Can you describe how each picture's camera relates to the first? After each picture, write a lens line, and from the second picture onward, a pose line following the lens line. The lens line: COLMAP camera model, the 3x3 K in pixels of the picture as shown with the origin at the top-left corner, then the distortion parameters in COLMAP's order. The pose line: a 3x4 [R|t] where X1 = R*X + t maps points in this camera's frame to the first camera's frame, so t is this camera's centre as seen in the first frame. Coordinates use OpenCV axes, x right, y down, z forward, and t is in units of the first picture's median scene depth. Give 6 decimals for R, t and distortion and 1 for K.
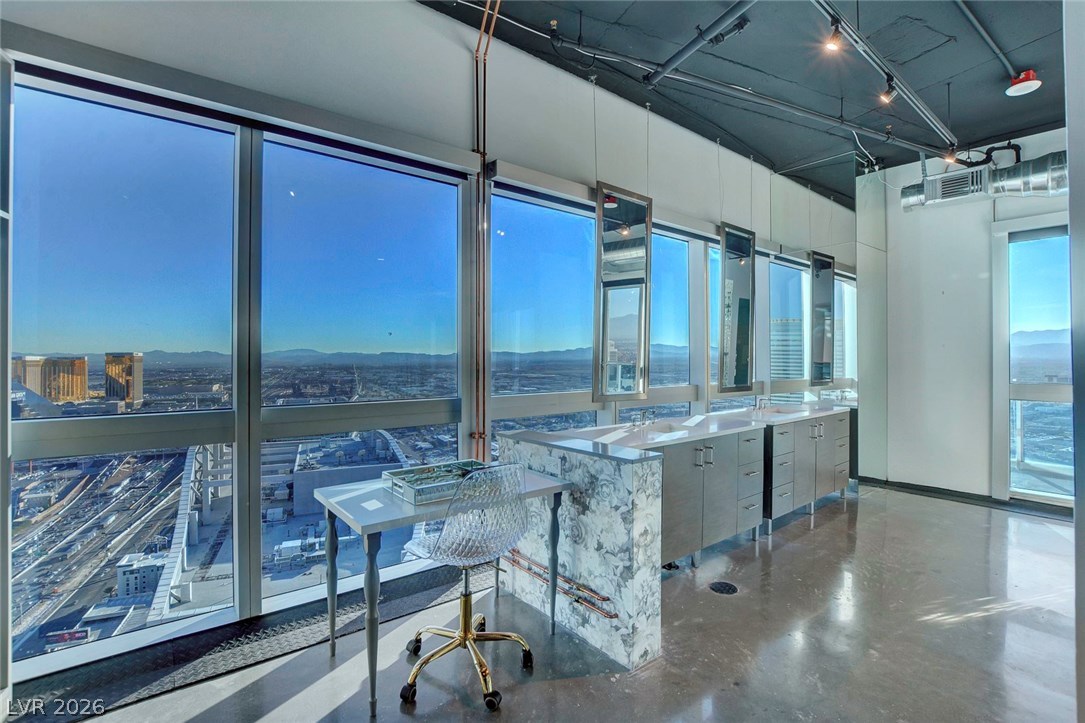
lens RADIAL K [[501.0, 0, 551.8], [0, 501.0, 356.2], [0, 0, 1]] dist [-0.035605, 0.003059]
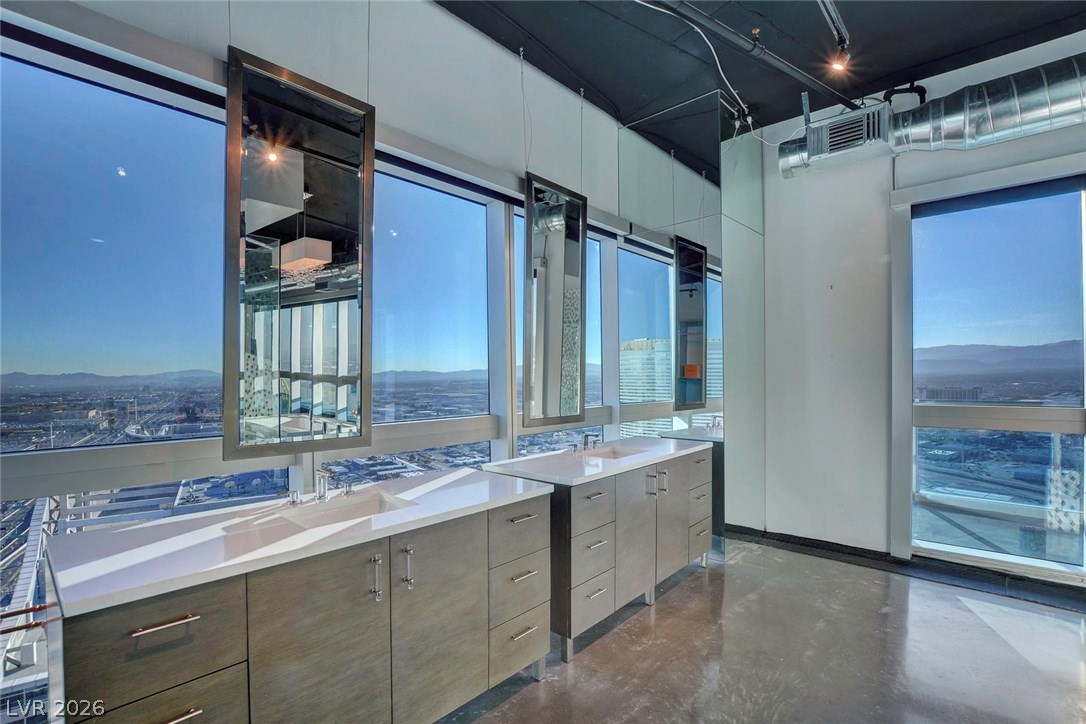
lens RADIAL K [[501.4, 0, 547.0], [0, 501.4, 381.7], [0, 0, 1]] dist [-0.035605, 0.003059]
pose [[0.988896, -0.010724, 0.148219, 0.249856], [0.008566, 0.999848, 0.015193, 0.002144], [-0.148359, -0.013755, 0.988838, 0.307593]]
